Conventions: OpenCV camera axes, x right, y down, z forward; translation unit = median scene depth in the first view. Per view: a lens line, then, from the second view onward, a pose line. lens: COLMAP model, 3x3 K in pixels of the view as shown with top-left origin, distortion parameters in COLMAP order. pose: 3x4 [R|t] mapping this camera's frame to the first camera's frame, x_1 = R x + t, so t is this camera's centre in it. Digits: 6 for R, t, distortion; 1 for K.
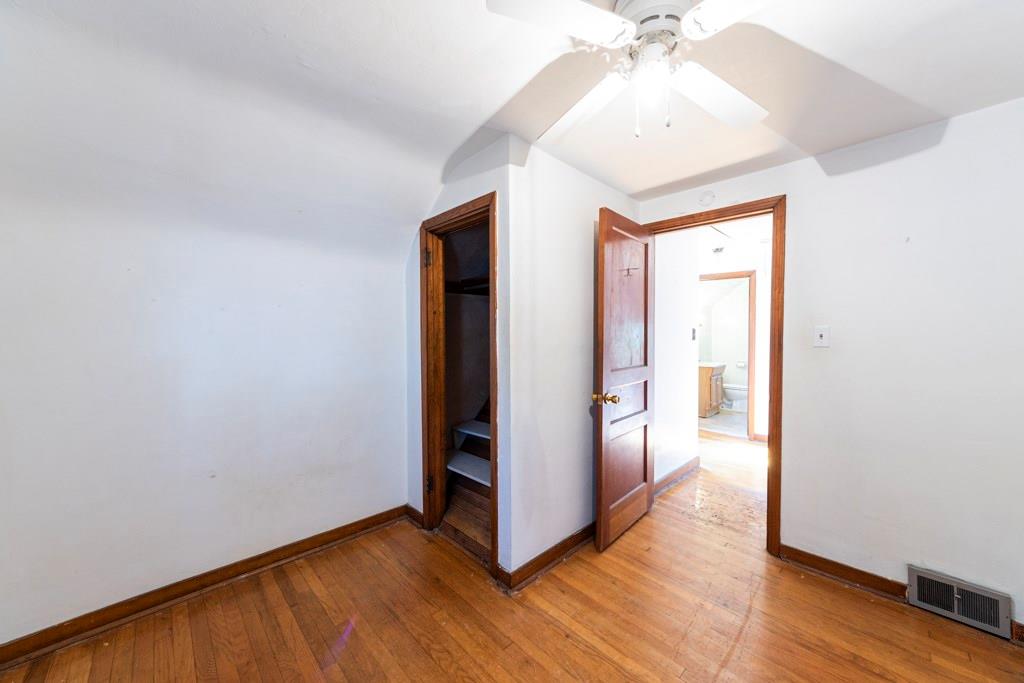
lens RADIAL K [[367.5, 0, 509.6], [0, 367.5, 339.4], [0, 0, 1]] dist [0.008341, -0.002530]
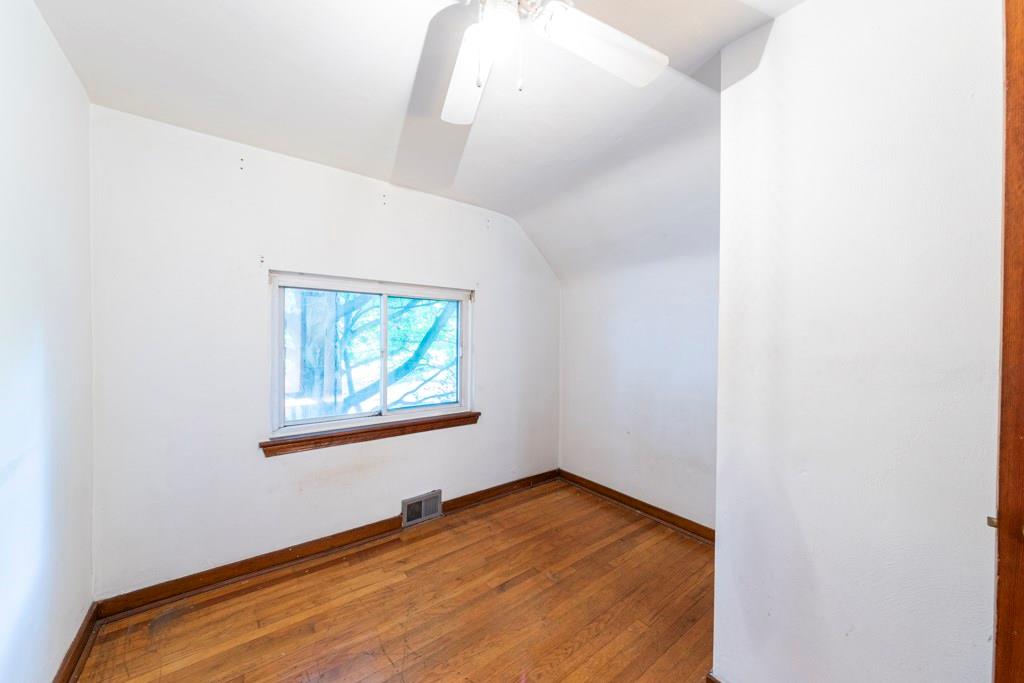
lens RADIAL K [[367.5, 0, 508.8], [0, 367.5, 340.2], [0, 0, 1]] dist [0.008341, -0.002530]
pose [[-0.103016, 0.007402, -0.994652, 0.817025], [-0.014125, 0.999861, 0.008903, -0.010330], [0.994579, 0.014967, -0.102897, 0.752119]]
